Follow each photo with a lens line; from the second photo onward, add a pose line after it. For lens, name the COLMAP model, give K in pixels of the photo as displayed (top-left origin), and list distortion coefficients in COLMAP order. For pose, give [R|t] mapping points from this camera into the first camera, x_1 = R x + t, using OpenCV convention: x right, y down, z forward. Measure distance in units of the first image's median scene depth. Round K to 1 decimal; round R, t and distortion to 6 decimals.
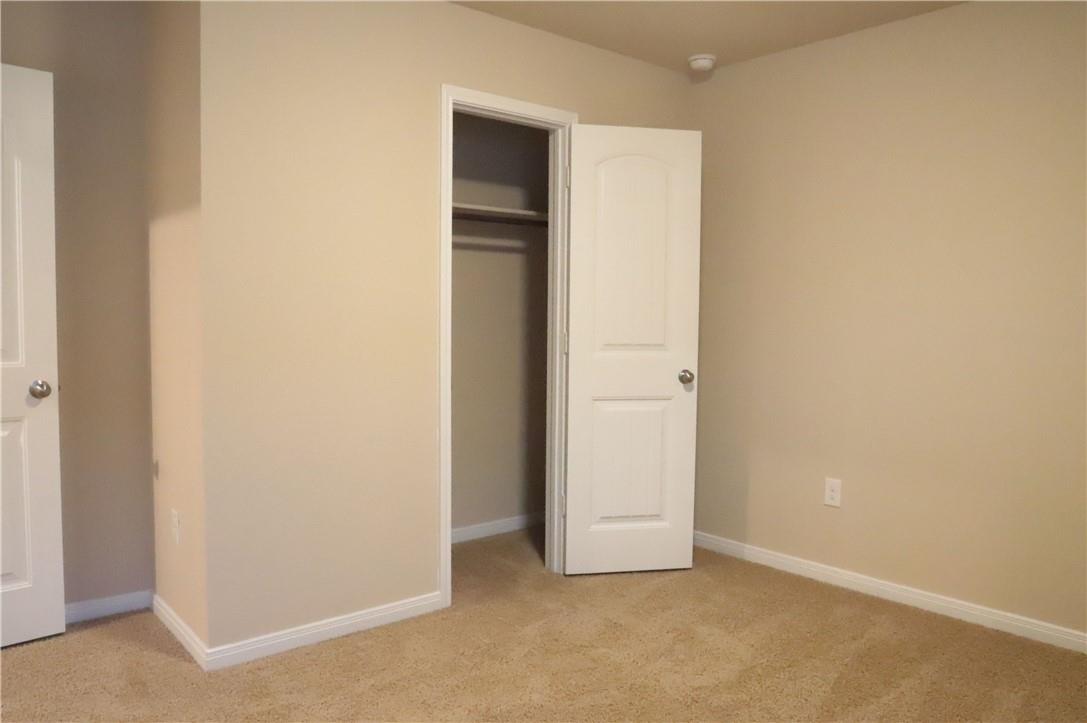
lens RADIAL K [[763.7, 0, 535.4], [0, 763.7, 361.7], [0, 0, 1]] dist [-0.046354, 0.034558]
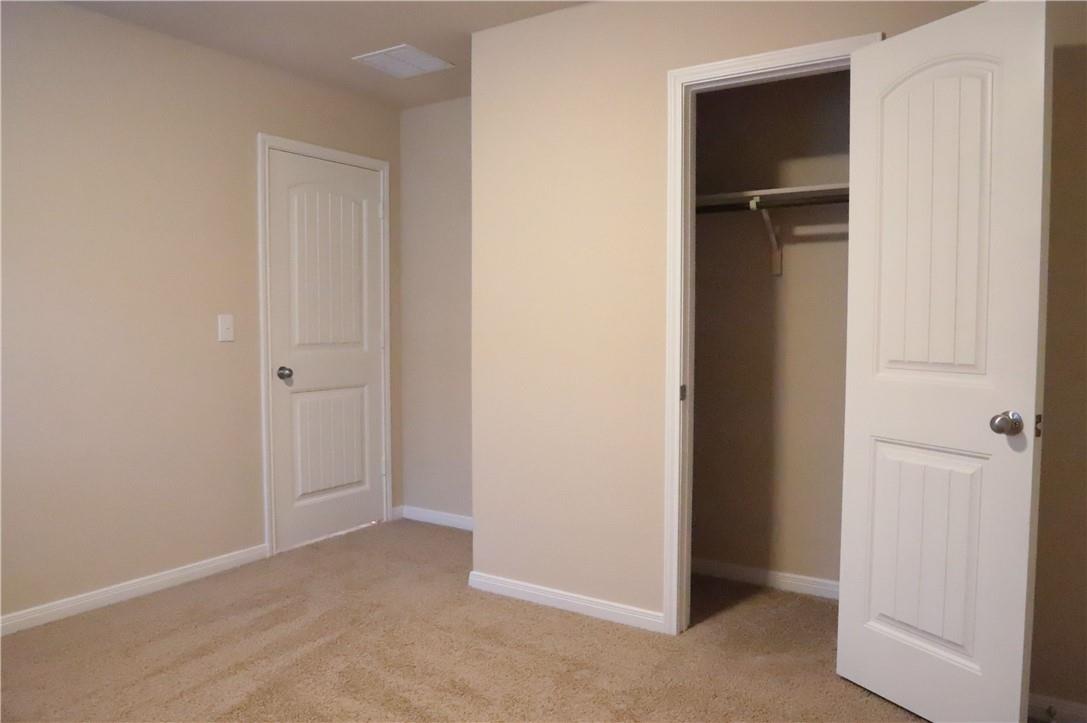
lens RADIAL K [[763.7, 0, 535.4], [0, 763.7, 361.7], [0, 0, 1]] dist [-0.046354, 0.034558]
pose [[0.315541, 0.045883, -0.947802, 0.640976], [-0.060800, 0.997755, 0.028060, -0.021707], [0.946962, 0.048773, 0.317623, 0.497868]]
